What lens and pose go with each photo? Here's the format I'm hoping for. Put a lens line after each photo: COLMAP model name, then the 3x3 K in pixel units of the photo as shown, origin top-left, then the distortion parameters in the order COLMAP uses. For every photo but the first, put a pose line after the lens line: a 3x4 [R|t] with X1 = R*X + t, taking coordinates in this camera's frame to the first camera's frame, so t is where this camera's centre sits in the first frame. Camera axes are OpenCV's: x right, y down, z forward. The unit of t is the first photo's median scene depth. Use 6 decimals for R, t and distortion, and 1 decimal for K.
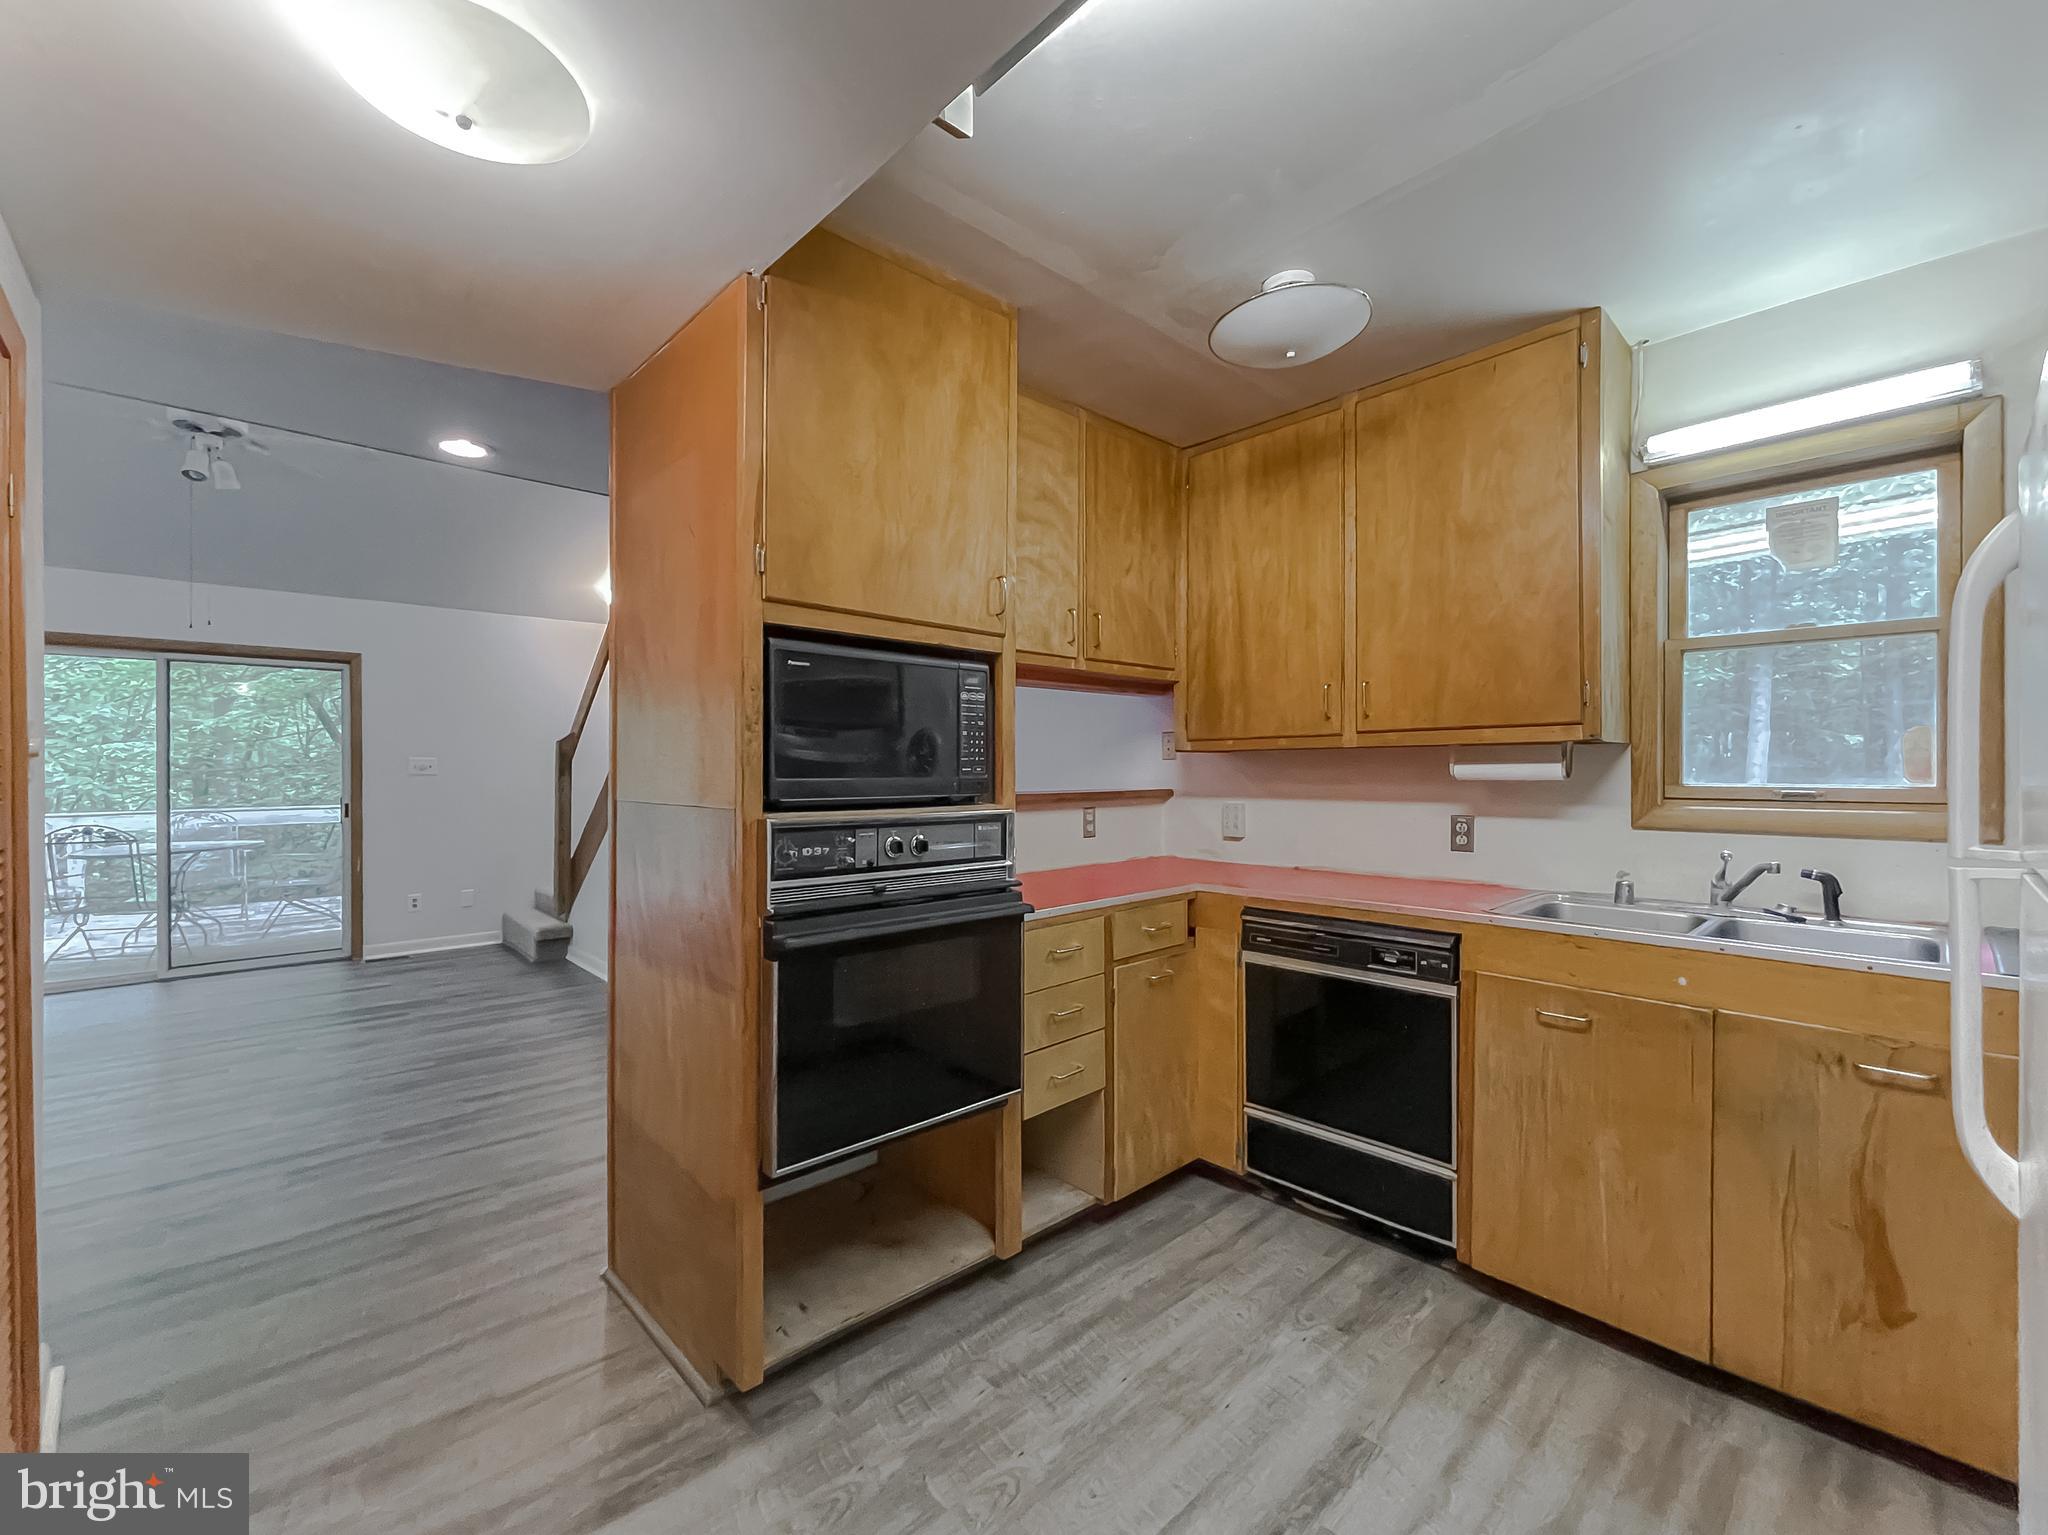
lens RADIAL K [[857.5, 0, 1014.9], [0, 857.5, 773.5], [0, 0, 1]] dist [-0.004387, 0.000993]
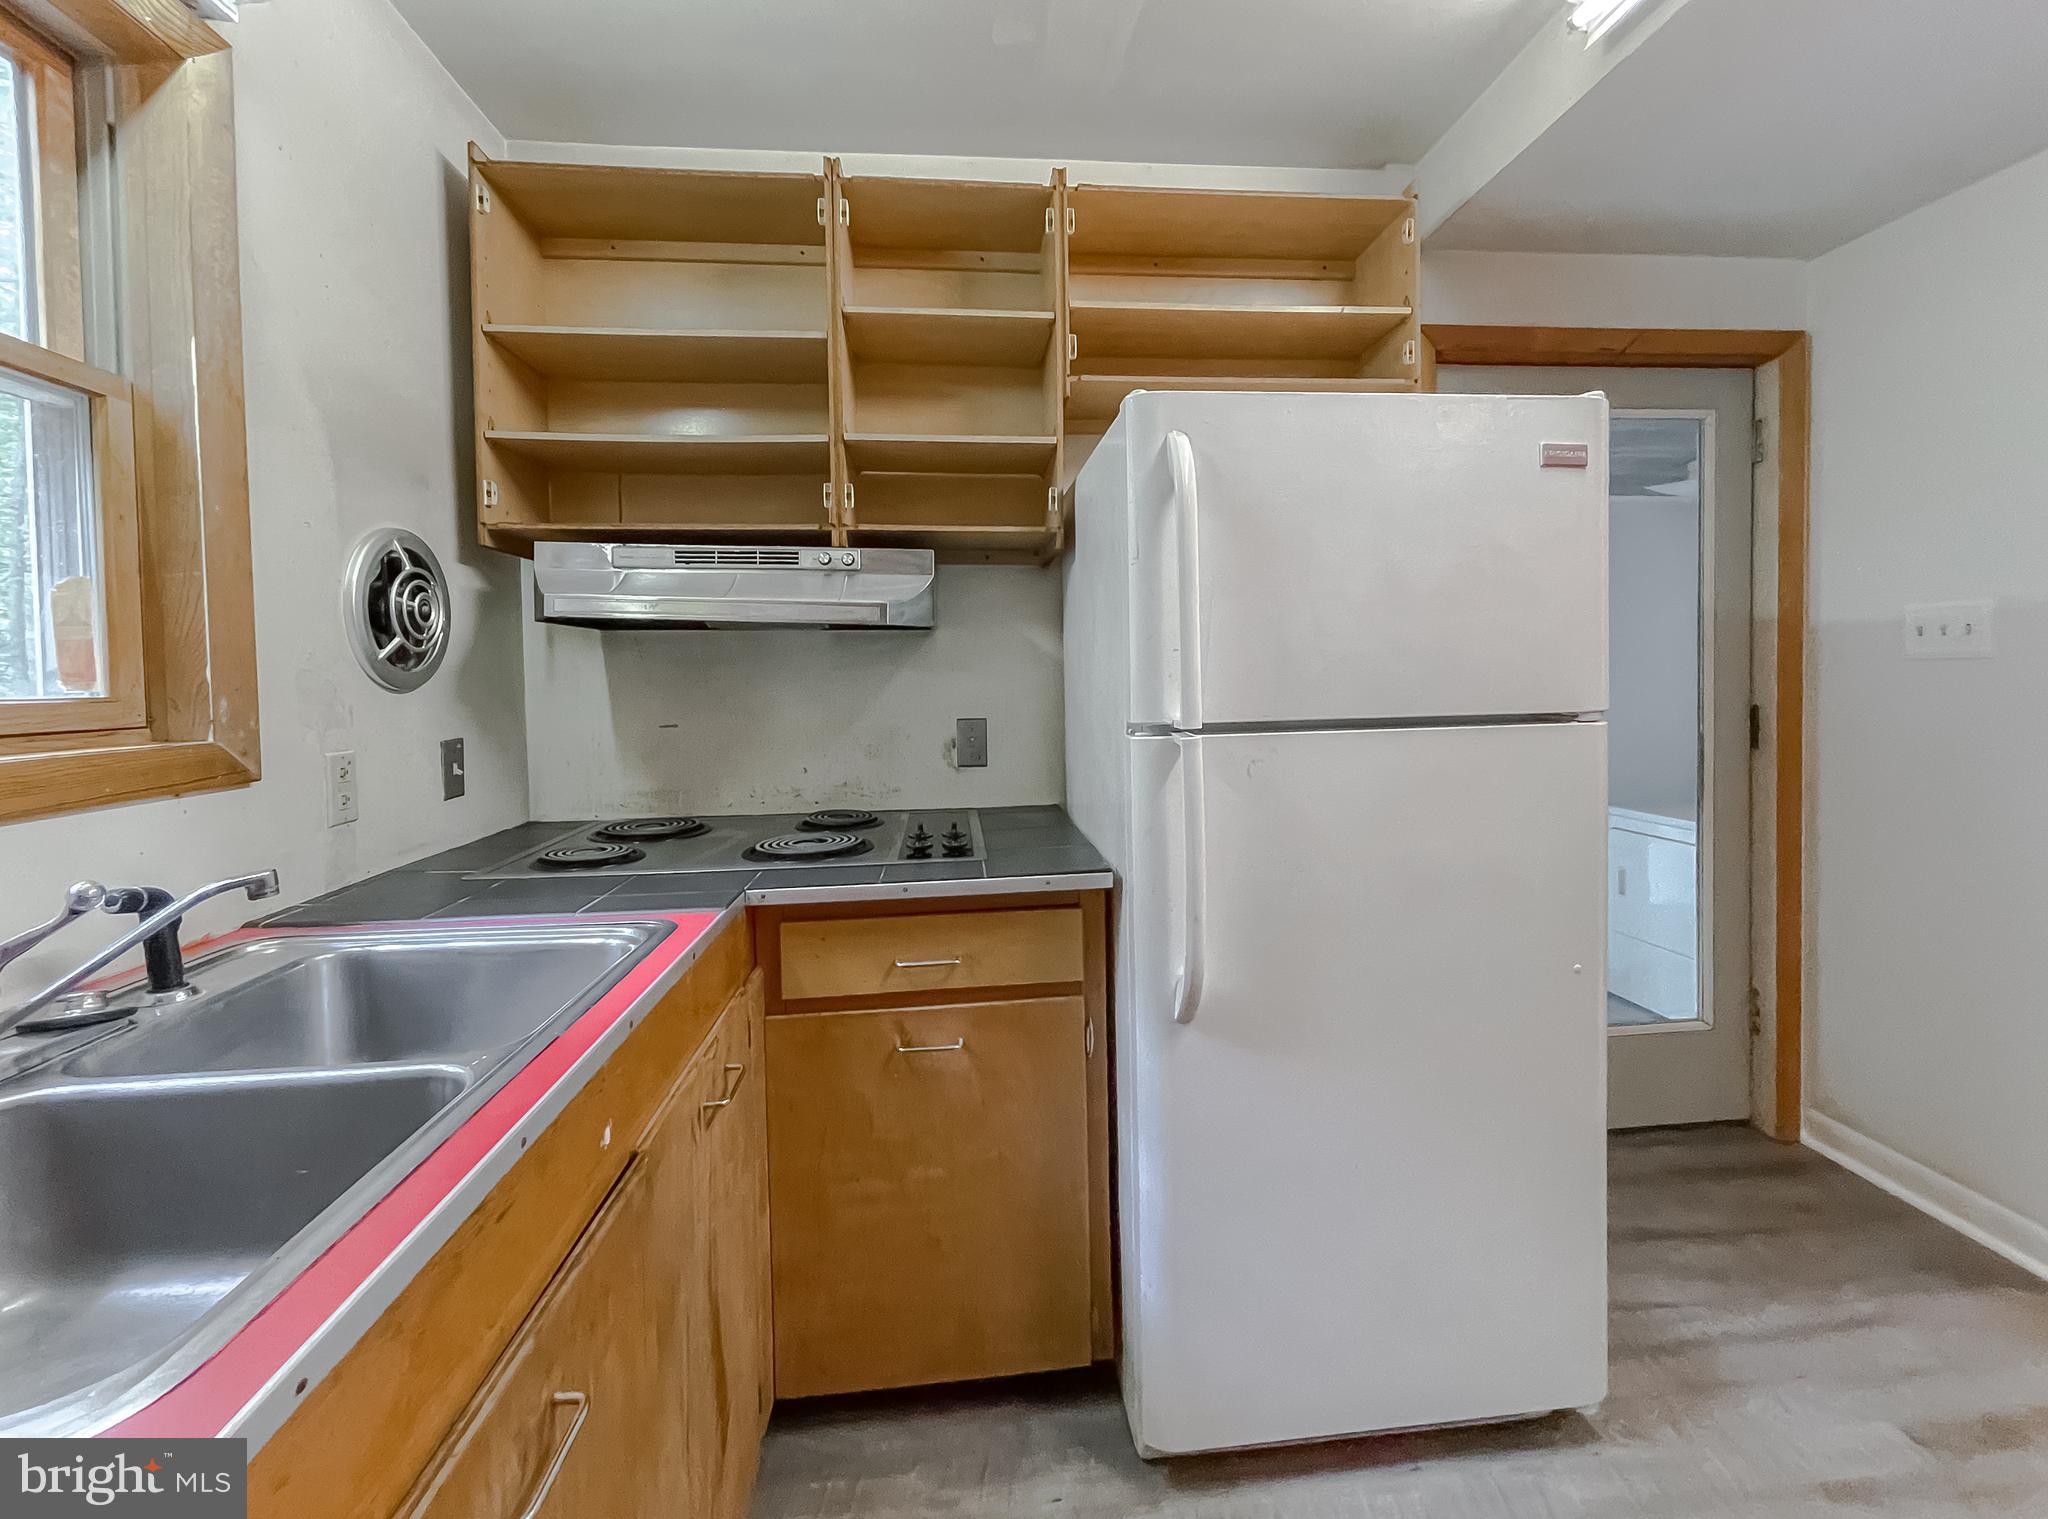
lens RADIAL K [[865.0, 0, 1032.4], [0, 865.0, 695.6], [0, 0, 1]] dist [-0.001065, -0.000016]
pose [[-0.796754, -0.001035, 0.604303, 0.268380], [0.018410, 0.999493, 0.025986, 0.009916], [-0.604023, 0.031830, -0.796331, 0.941276]]
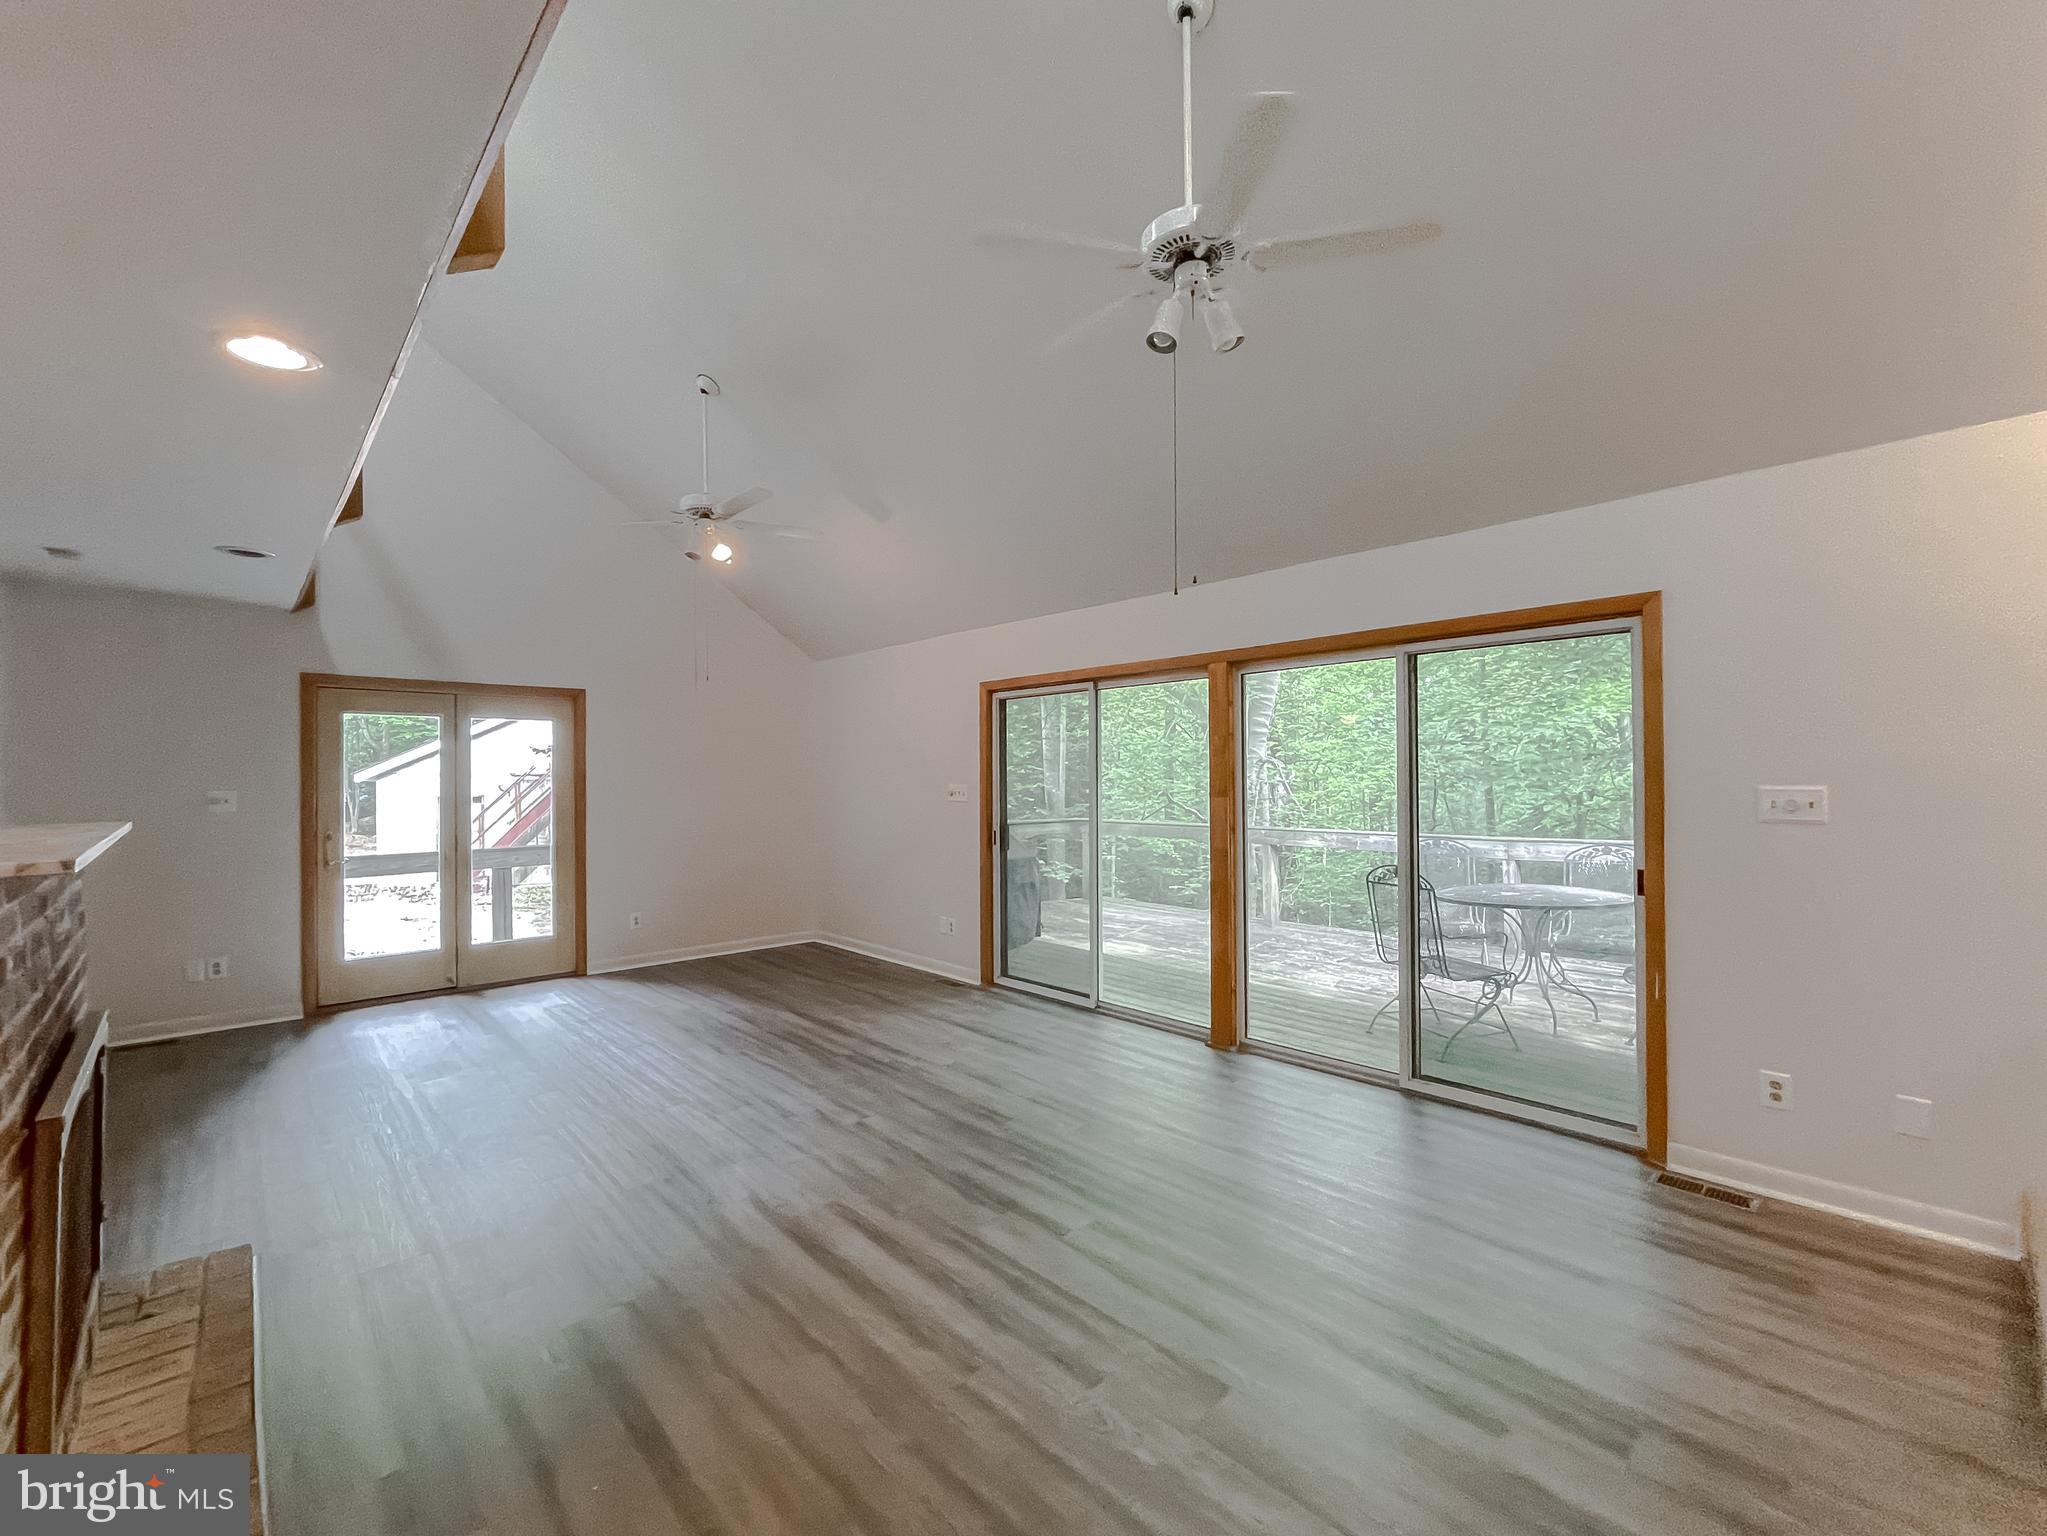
lens RADIAL K [[857.1, 0, 1014.4], [0, 857.1, 774.0], [0, 0, 1]] dist [-0.004387, 0.000993]
pose [[0.002559, -0.004388, -0.999987, -0.581817], [0.004597, 0.999980, -0.004376, -0.064234], [0.999986, -0.004585, 0.002579, 1.501976]]
